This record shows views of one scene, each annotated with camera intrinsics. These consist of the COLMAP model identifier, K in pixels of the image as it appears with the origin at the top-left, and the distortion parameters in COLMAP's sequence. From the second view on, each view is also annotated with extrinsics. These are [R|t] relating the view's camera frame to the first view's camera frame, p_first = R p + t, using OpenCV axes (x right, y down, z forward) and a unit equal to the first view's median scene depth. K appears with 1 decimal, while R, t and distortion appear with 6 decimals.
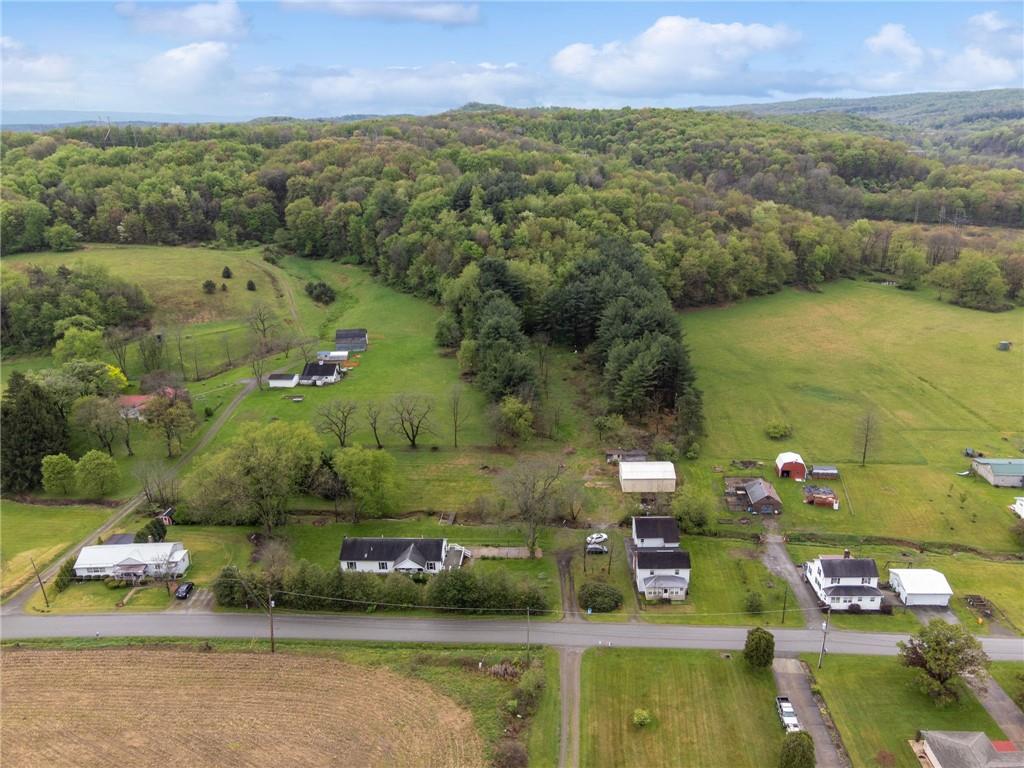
lens RADIAL K [[749.9, 0, 512.3], [0, 749.9, 382.9], [0, 0, 1]] dist [0.030831, -0.001946]
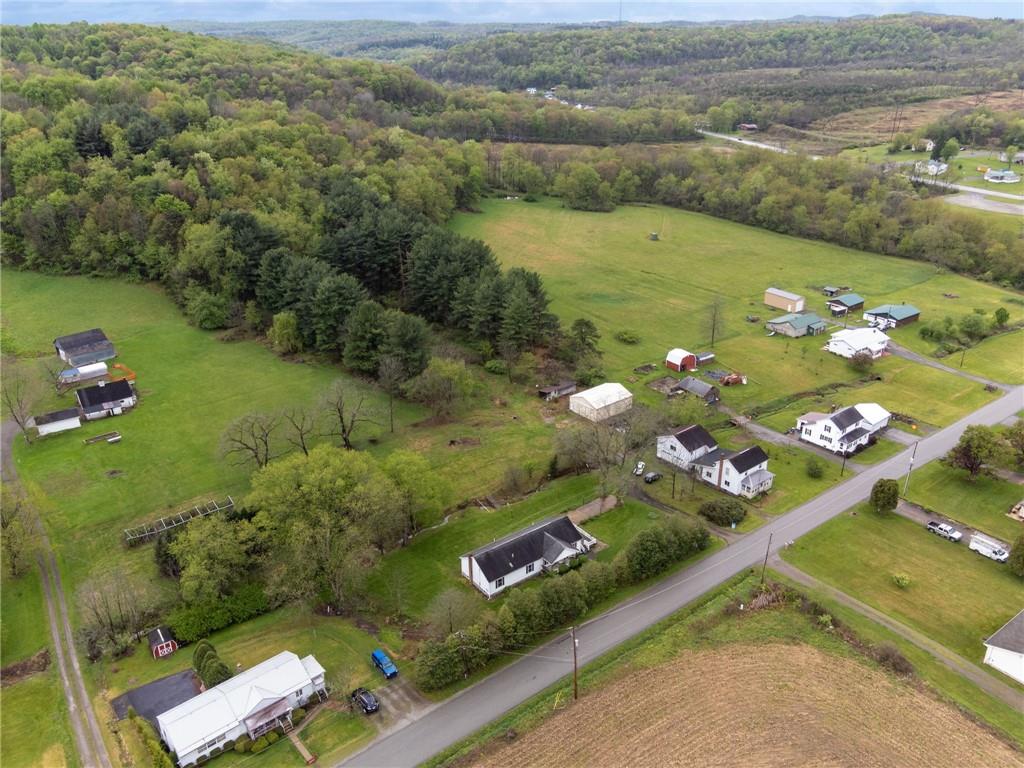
lens RADIAL K [[775.0, 0, 511.9], [0, 775.0, 383.9], [0, 0, 1]] dist [0.027995, 0.000786]
pose [[0.771499, -0.246498, 0.586539, -0.520831], [0.201765, 0.969103, 0.141883, -0.071032], [-0.603391, 0.008881, 0.797396, 0.246182]]
